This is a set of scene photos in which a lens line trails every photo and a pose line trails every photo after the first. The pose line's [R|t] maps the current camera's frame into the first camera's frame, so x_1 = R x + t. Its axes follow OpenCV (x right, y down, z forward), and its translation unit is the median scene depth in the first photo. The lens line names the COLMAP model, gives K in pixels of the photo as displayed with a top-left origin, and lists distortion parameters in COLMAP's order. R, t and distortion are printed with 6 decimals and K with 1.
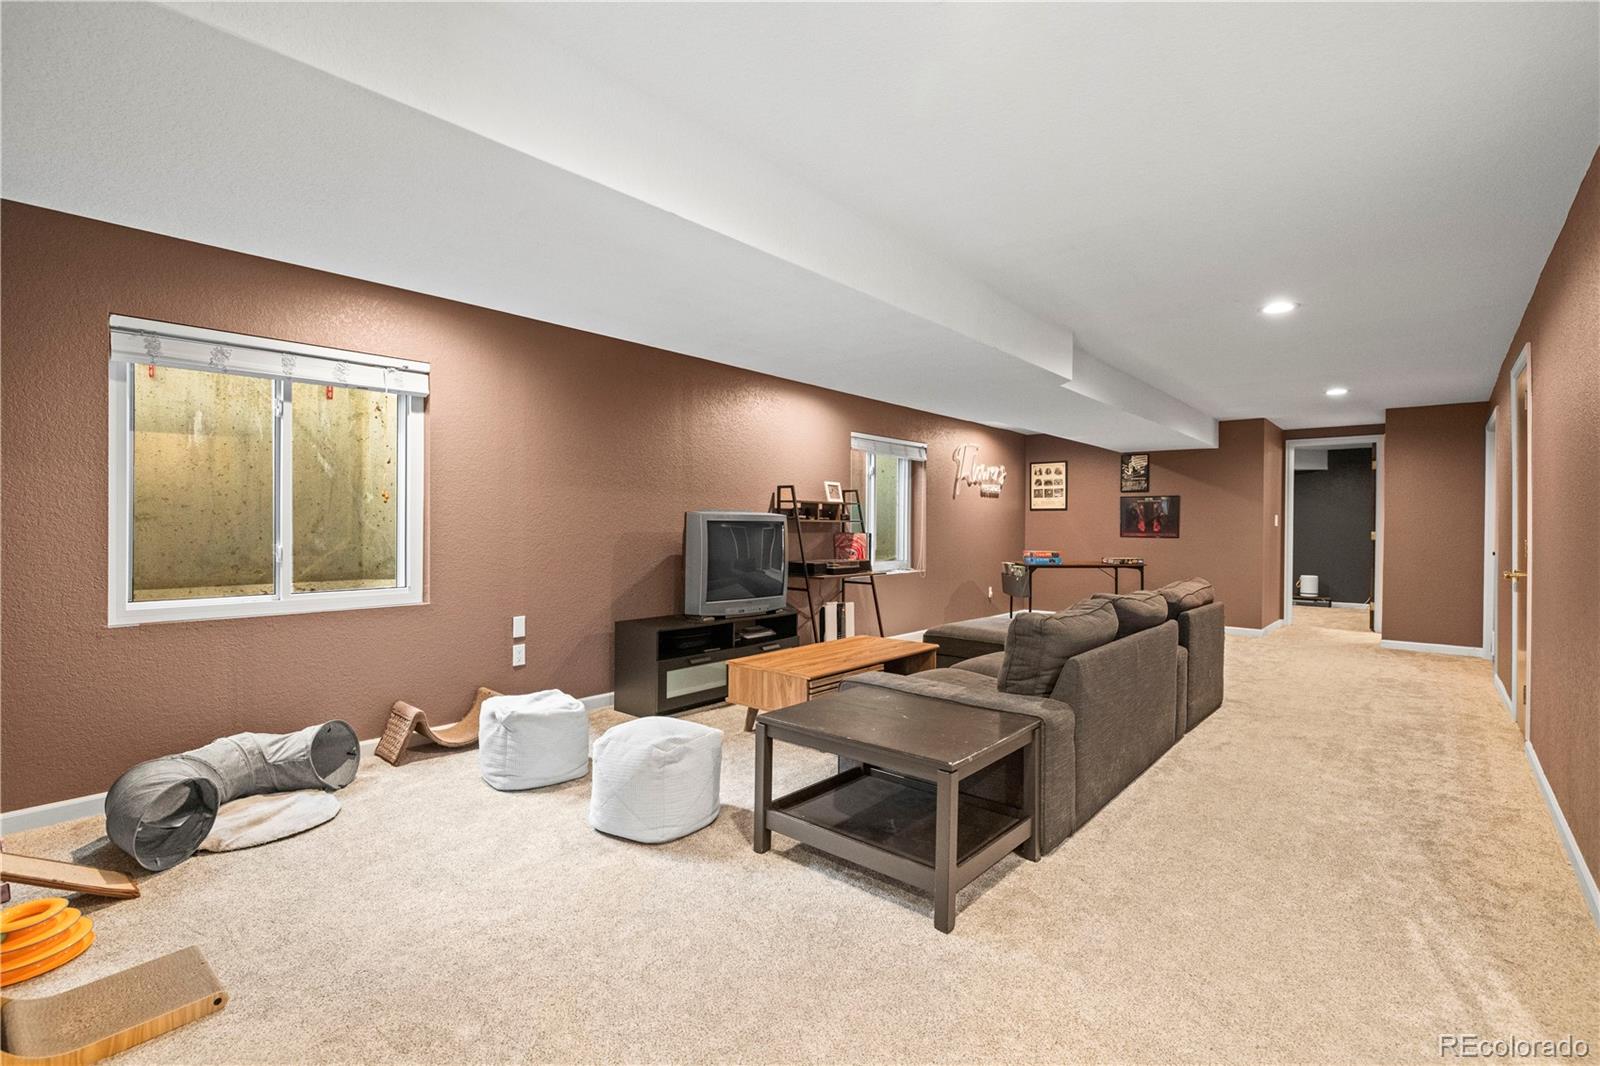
lens RADIAL K [[707.7, 0, 805.3], [0, 707.7, 538.2], [0, 0, 1]] dist [-0.007154, 0.000457]
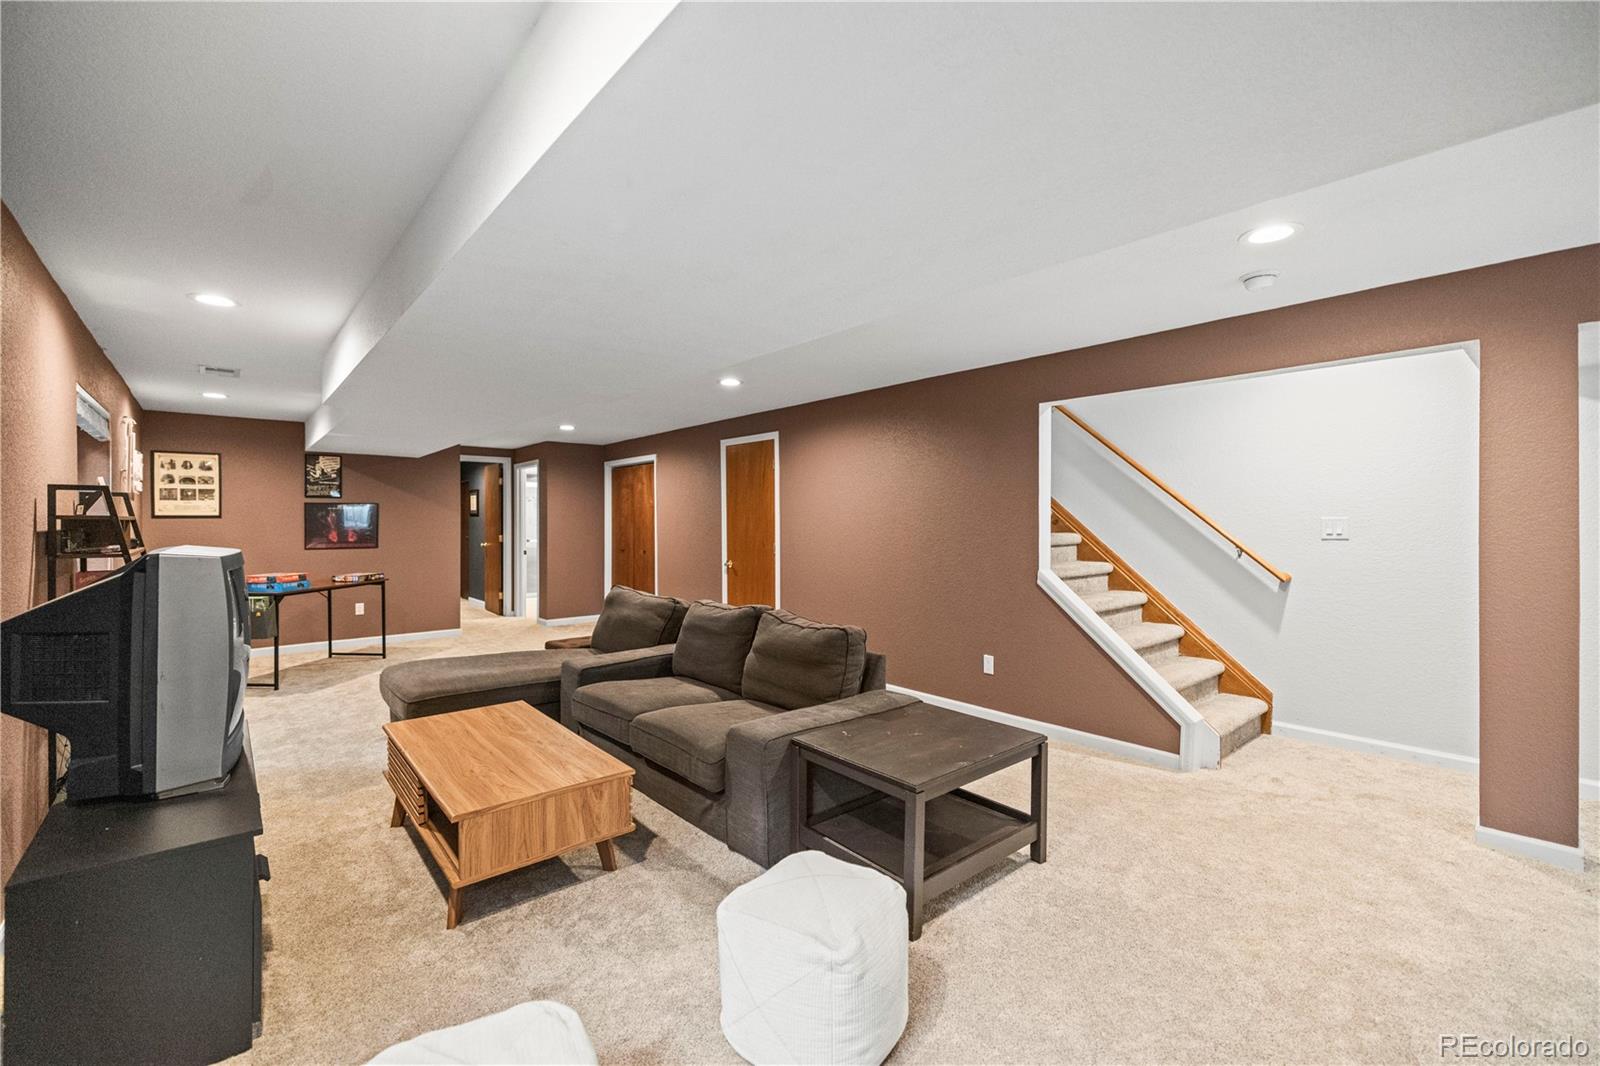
lens RADIAL K [[680.1, 0, 790.4], [0, 680.1, 519.7], [0, 0, 1]] dist [0.001681, 0.000299]
pose [[0.157888, -0.008950, 0.987416, -0.274159], [0.027678, 0.999606, 0.004635, -0.025911], [-0.987069, 0.026598, 0.158074, 0.298248]]
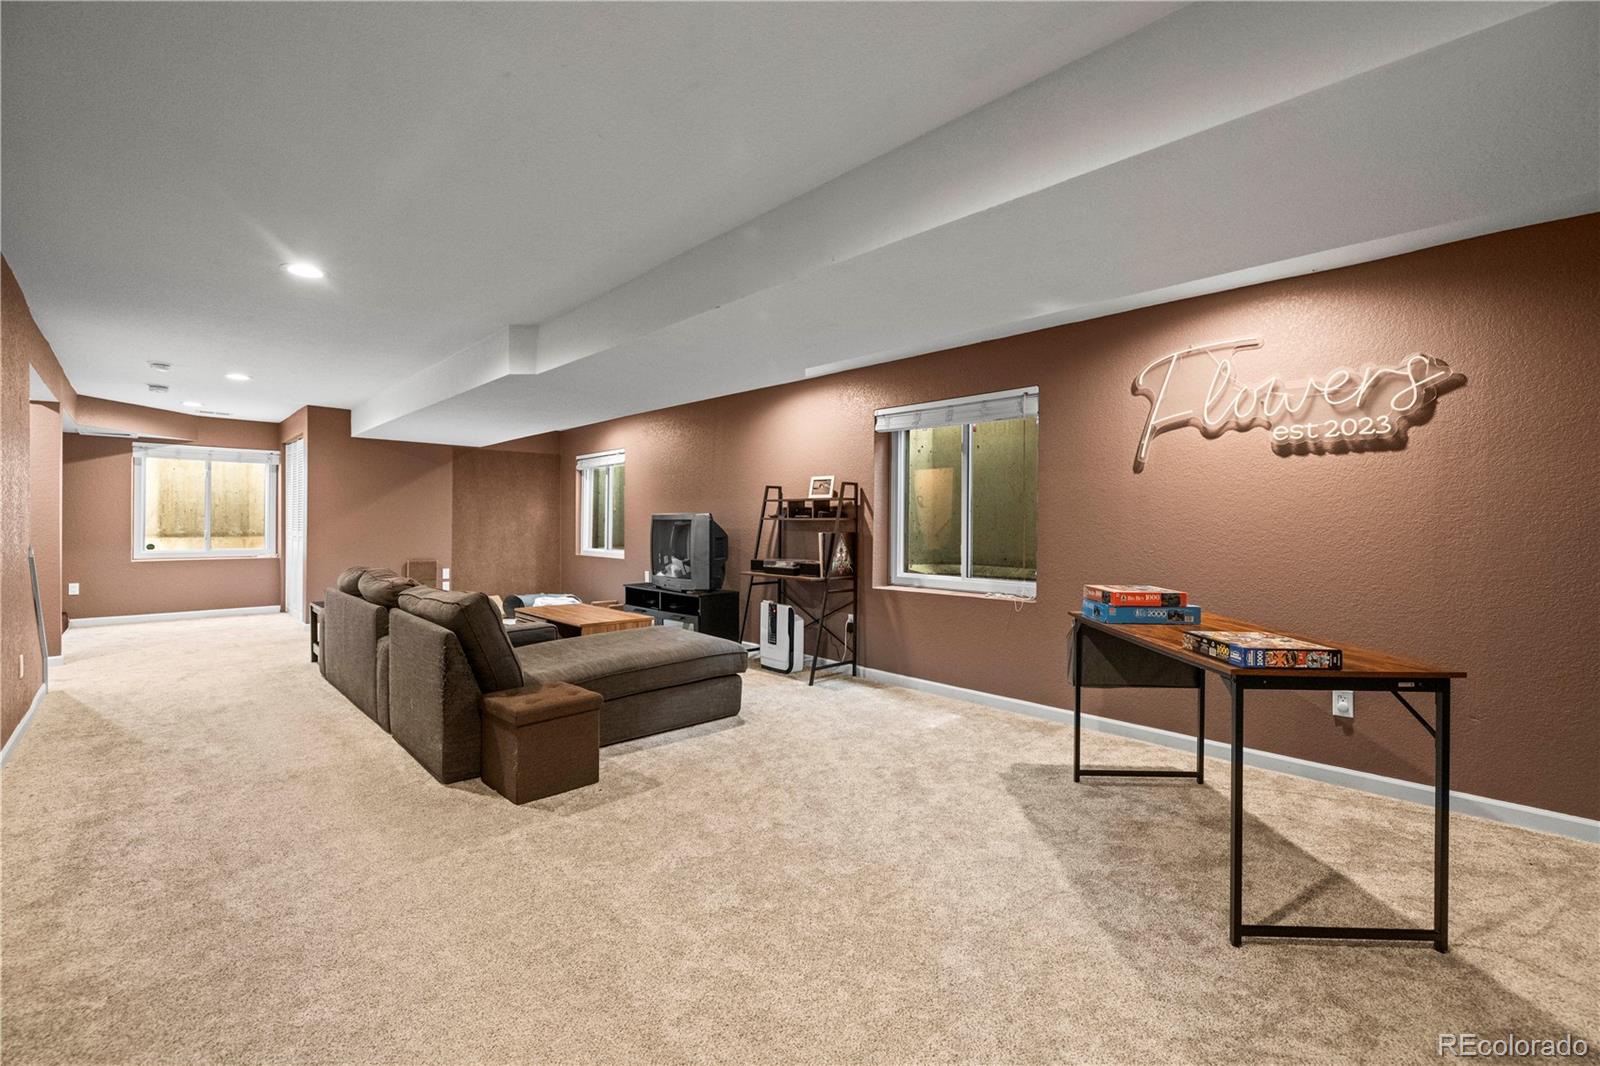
lens RADIAL K [[680.1, 0, 806.5], [0, 680.1, 534.6], [0, 0, 1]] dist [0.001681, 0.000299]
pose [[-0.074755, 0.012193, -0.997127, 0.660055], [-0.025513, 0.999575, 0.014136, -0.011822], [0.996875, 0.026496, -0.074412, 0.754300]]
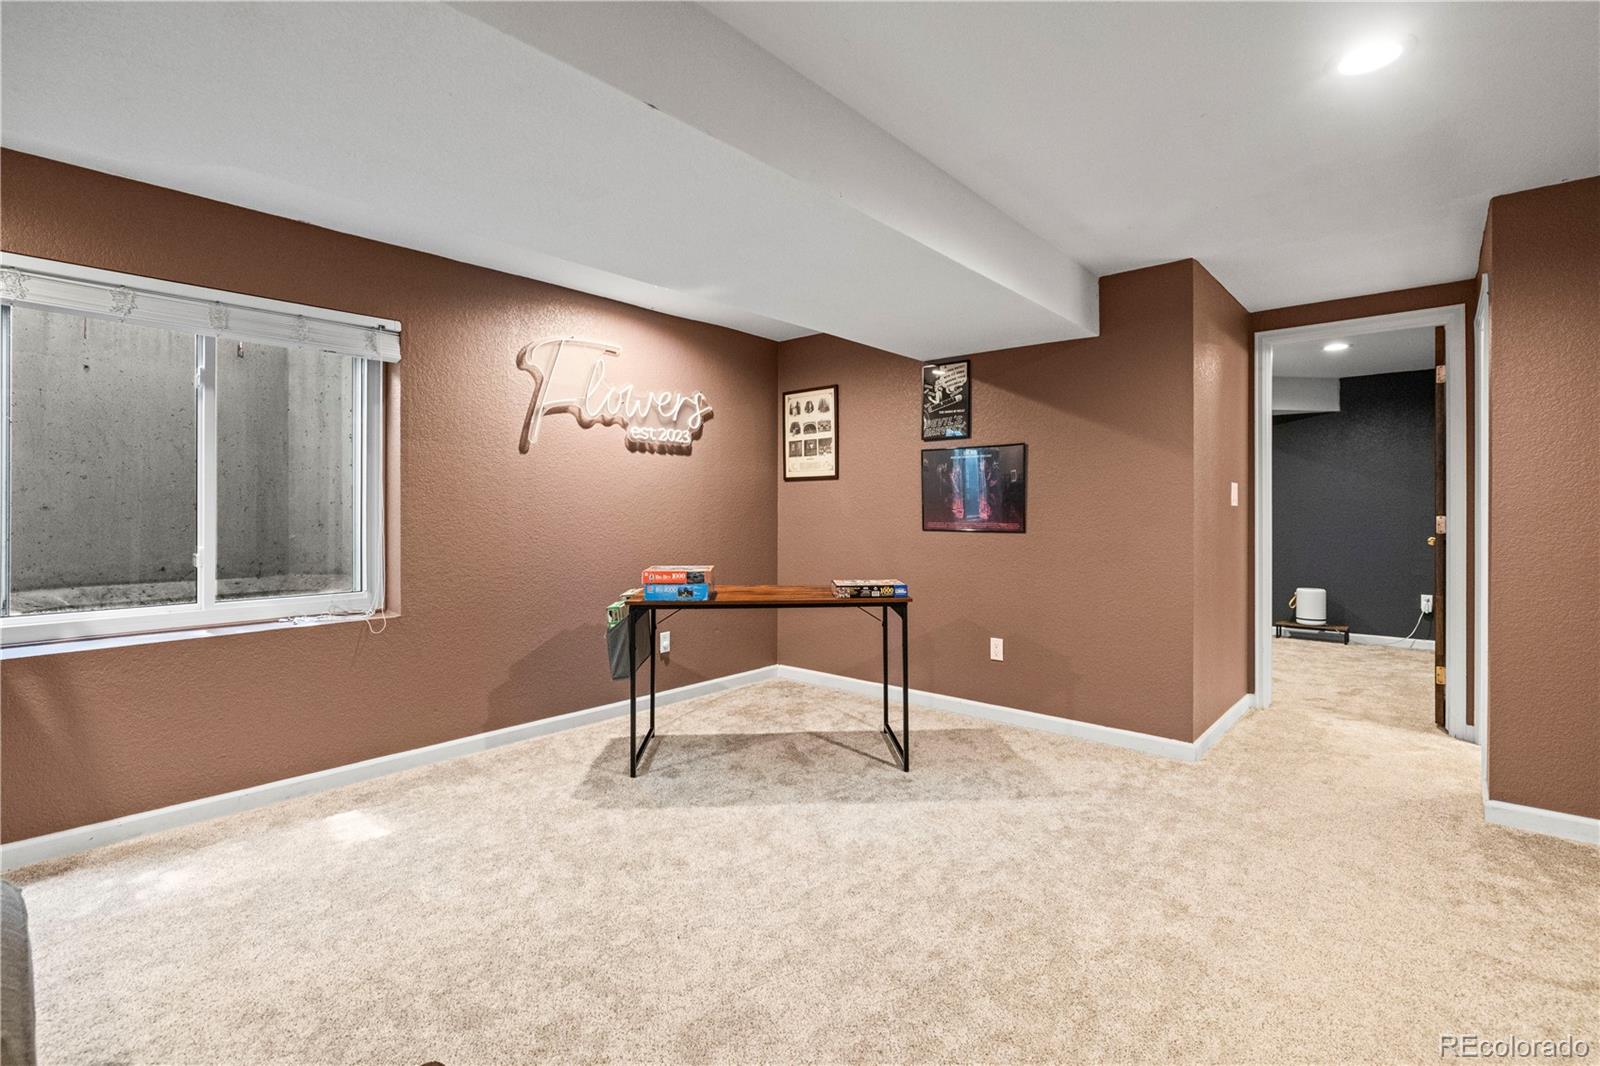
lens RADIAL K [[707.7, 0, 802.9], [0, 707.7, 521.5], [0, 0, 1]] dist [-0.007154, 0.000457]
pose [[0.999893, -0.007926, -0.012317, 0.373074], [0.007886, 0.999964, -0.003272, -0.007149], [0.012343, 0.003174, 0.999919, 0.507126]]
